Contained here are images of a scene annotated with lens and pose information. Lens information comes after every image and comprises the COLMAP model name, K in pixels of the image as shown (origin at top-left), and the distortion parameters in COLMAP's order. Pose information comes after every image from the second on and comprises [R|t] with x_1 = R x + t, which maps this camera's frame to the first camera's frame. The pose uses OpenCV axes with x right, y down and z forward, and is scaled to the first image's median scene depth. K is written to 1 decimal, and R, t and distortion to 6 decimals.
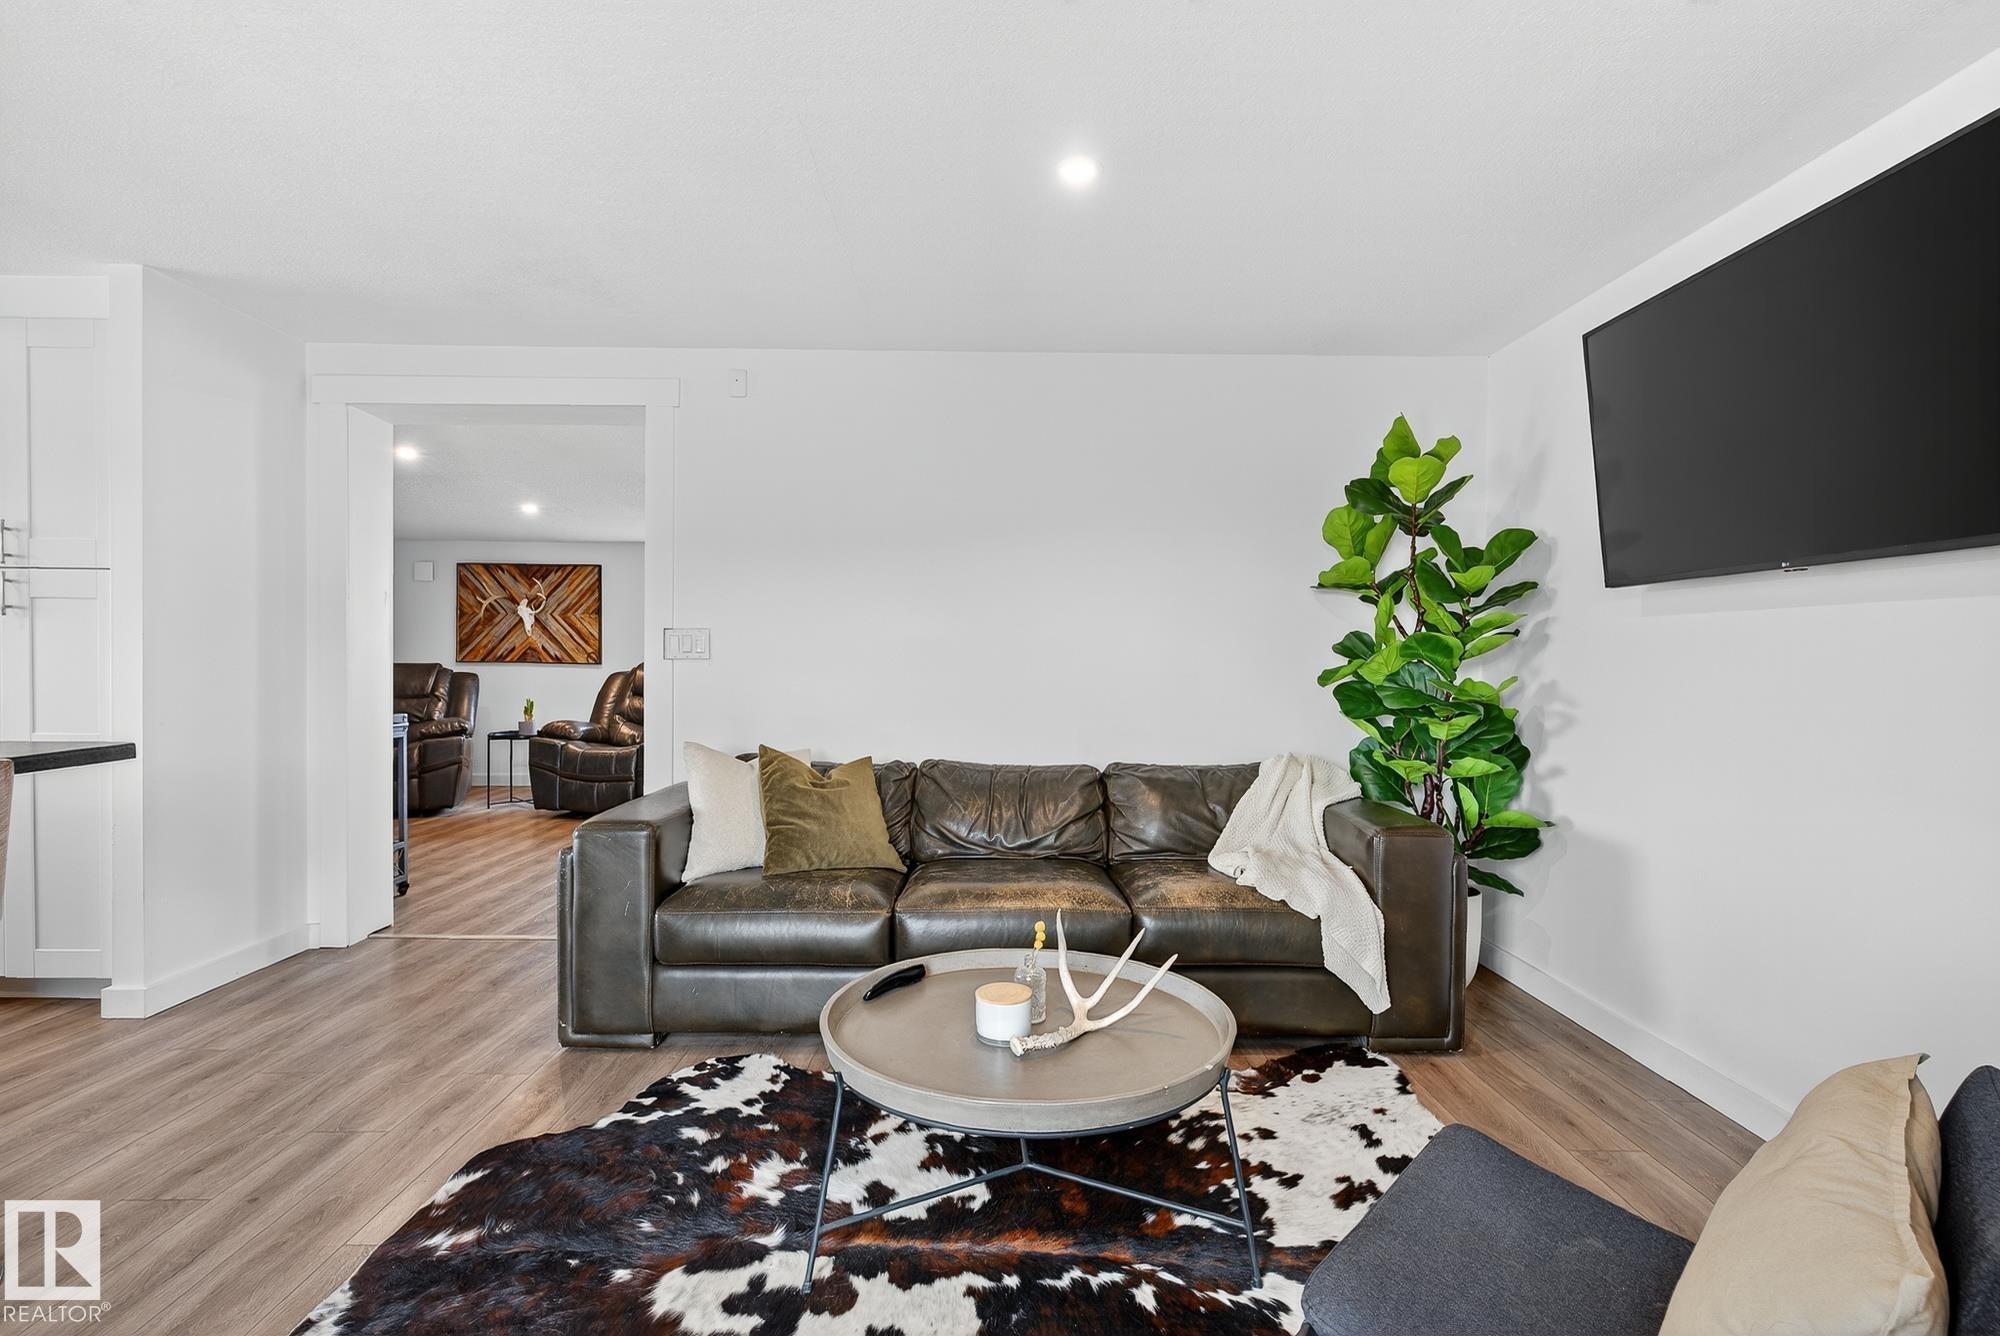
lens RADIAL K [[950.7, 0, 1000.0], [0, 950.7, 668.0], [0, 0, 1]] dist [-0.003128, -0.000725]
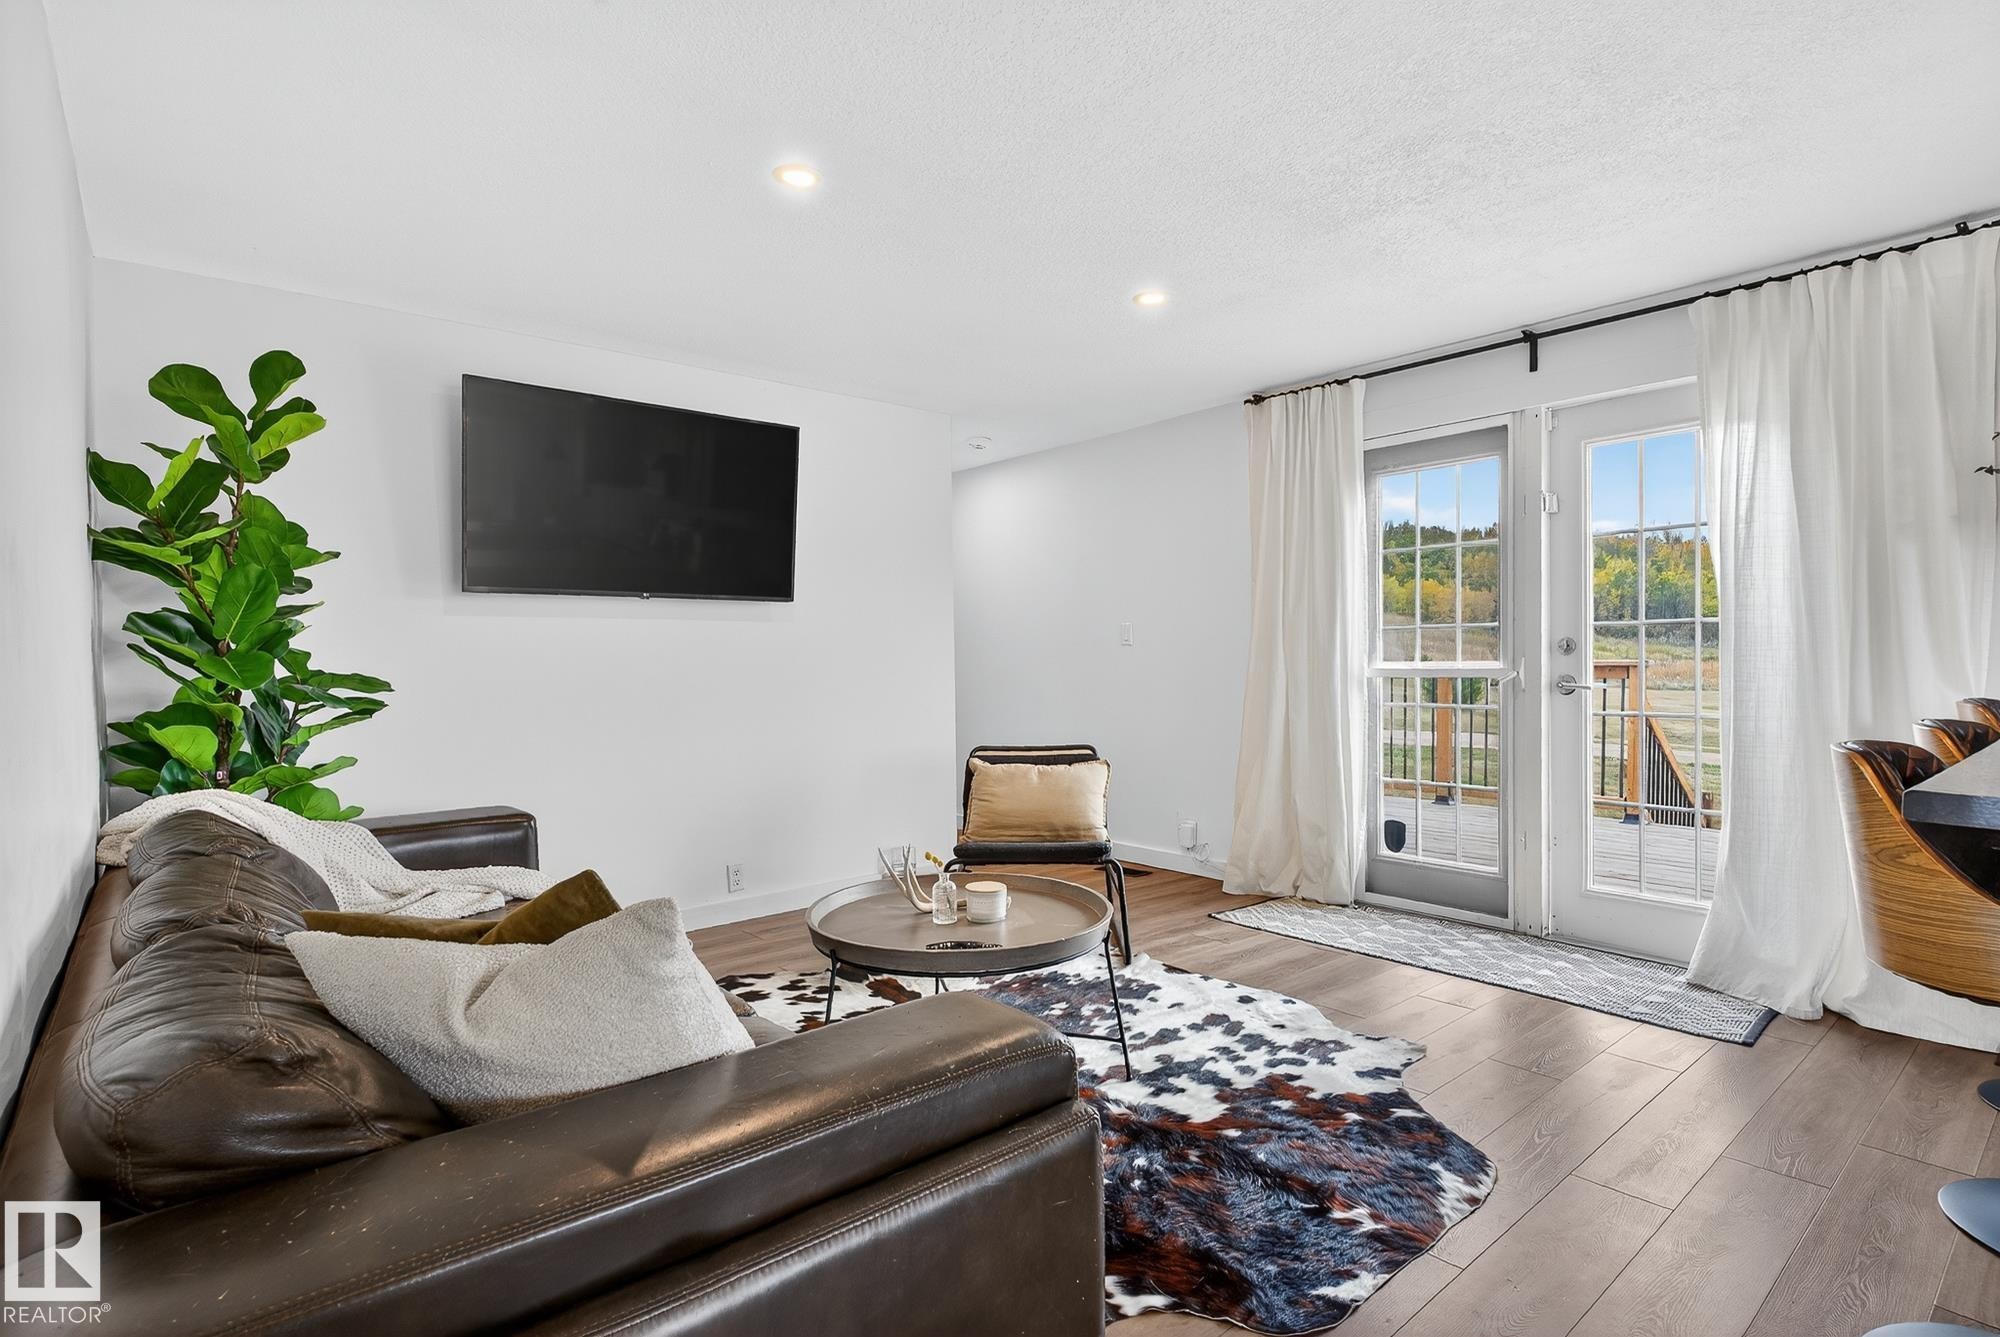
lens RADIAL K [[950.7, 0, 1000.0], [0, 950.7, 668.5], [0, 0, 1]] dist [-0.003128, -0.000725]
pose [[-0.626834, -0.017653, 0.778952, -0.976683], [0.008155, 0.999540, 0.029215, -0.017228], [-0.779110, 0.024666, -0.626402, 1.669193]]
